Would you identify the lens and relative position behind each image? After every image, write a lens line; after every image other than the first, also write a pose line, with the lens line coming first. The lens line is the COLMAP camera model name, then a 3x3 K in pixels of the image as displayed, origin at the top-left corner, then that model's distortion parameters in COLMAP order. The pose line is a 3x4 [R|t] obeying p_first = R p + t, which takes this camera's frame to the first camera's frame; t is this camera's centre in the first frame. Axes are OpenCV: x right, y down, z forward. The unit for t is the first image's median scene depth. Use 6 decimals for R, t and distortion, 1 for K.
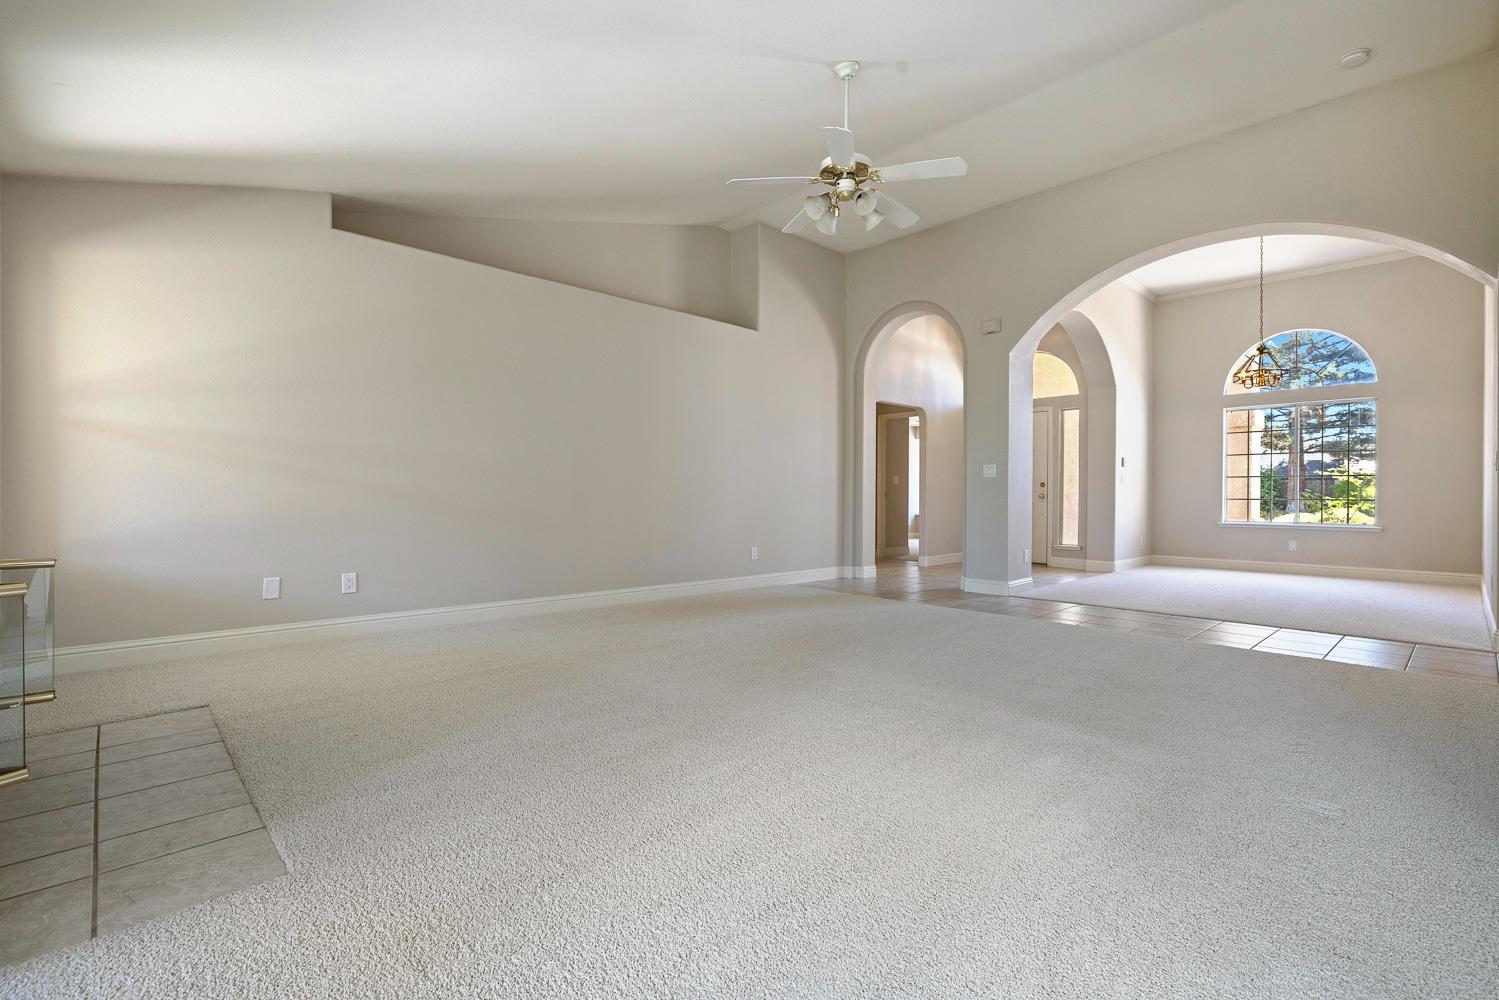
lens RADIAL K [[674.7, 0, 750.8], [0, 674.7, 497.7], [0, 0, 1]] dist [-0.010359, 0.000222]
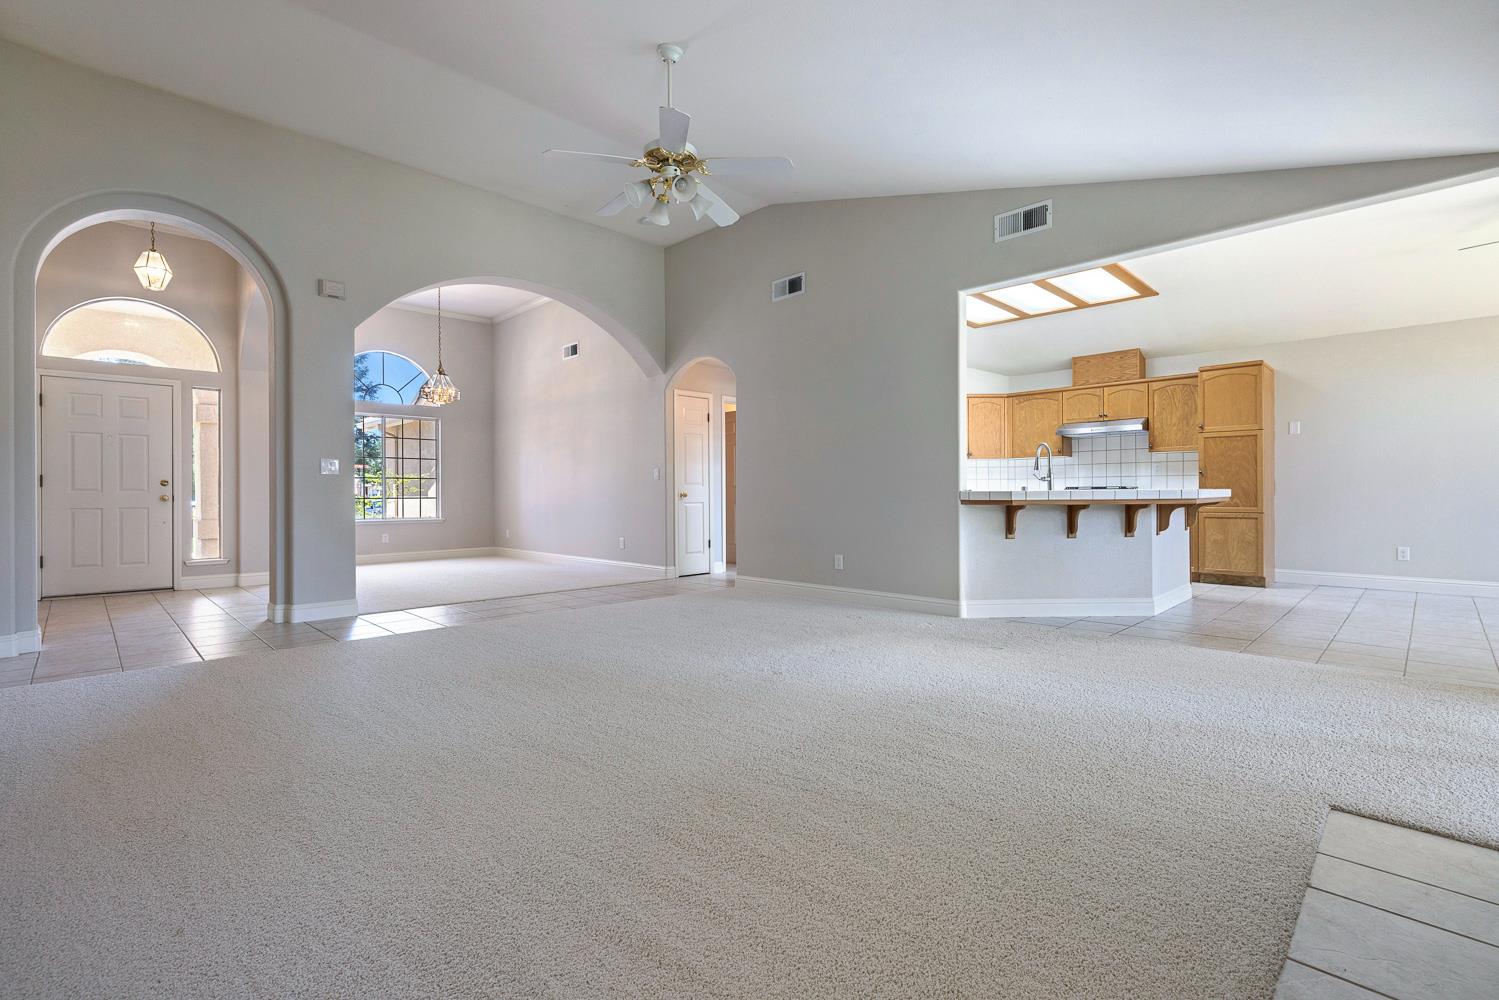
lens RADIAL K [[674.7, 0, 750.3], [0, 674.7, 490.6], [0, 0, 1]] dist [-0.010359, 0.000222]
pose [[-0.025515, 0.002436, 0.999671, -0.360061], [0.012924, 0.999914, -0.002106, -0.000726], [-0.999591, 0.012866, -0.025545, 0.403396]]
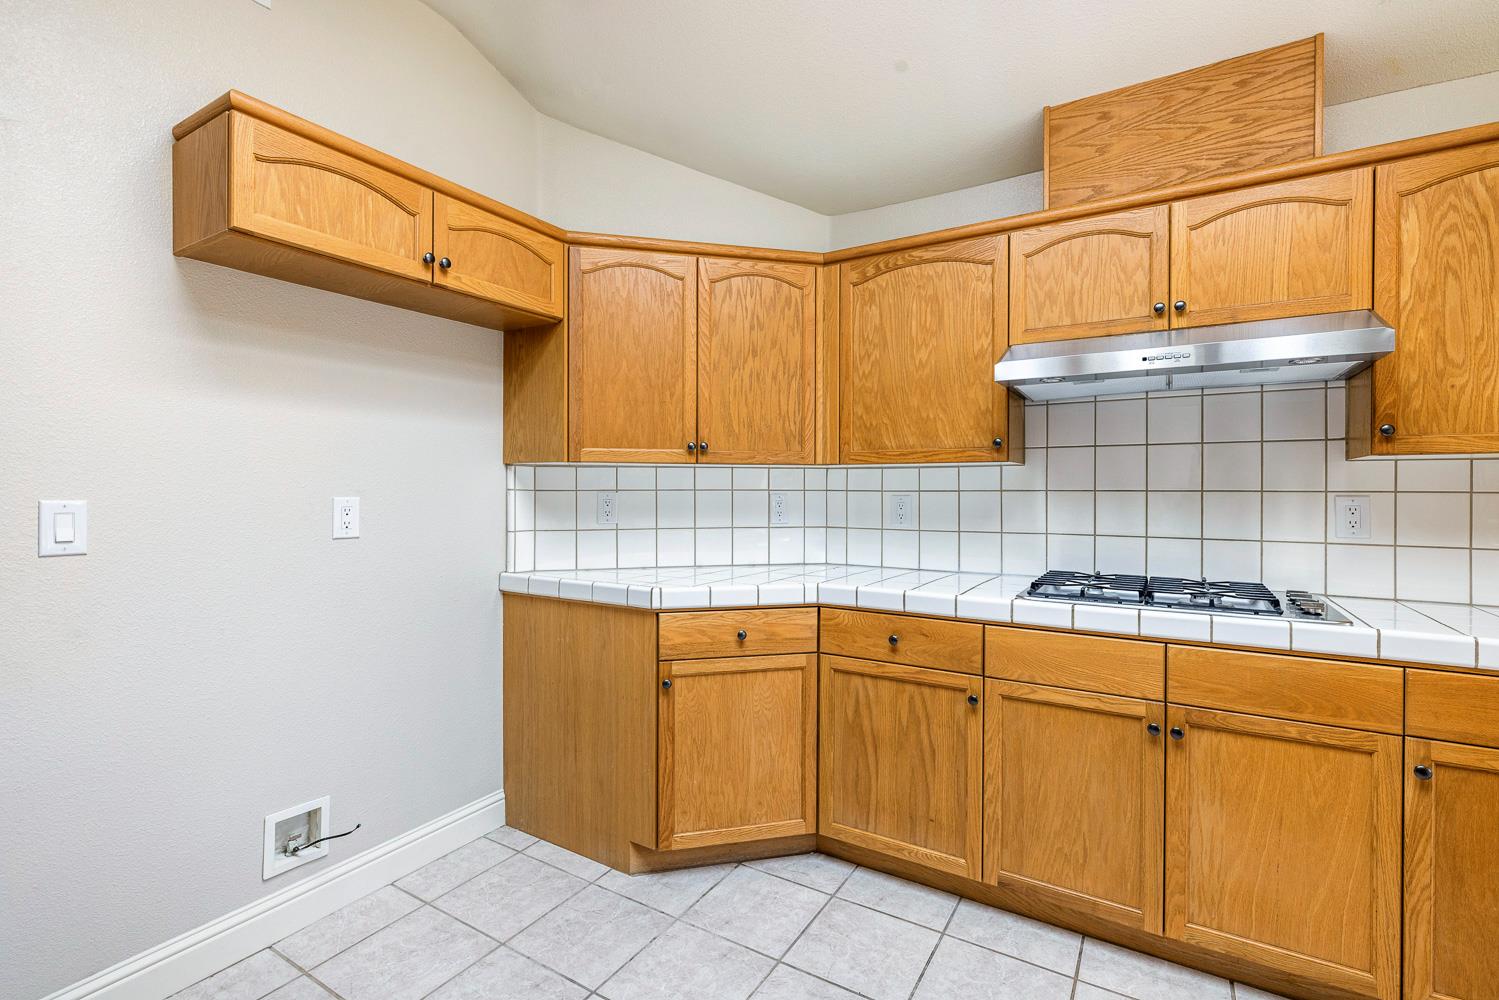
lens RADIAL K [[674.7, 0, 752.6], [0, 674.7, 492.4], [0, 0, 1]] dist [-0.010359, 0.000222]
pose [[-0.259114, -0.006253, 0.965826, 0.355079], [0.003315, 0.999967, 0.007364, -0.036429], [-0.965841, 0.005110, -0.259085, 0.100774]]
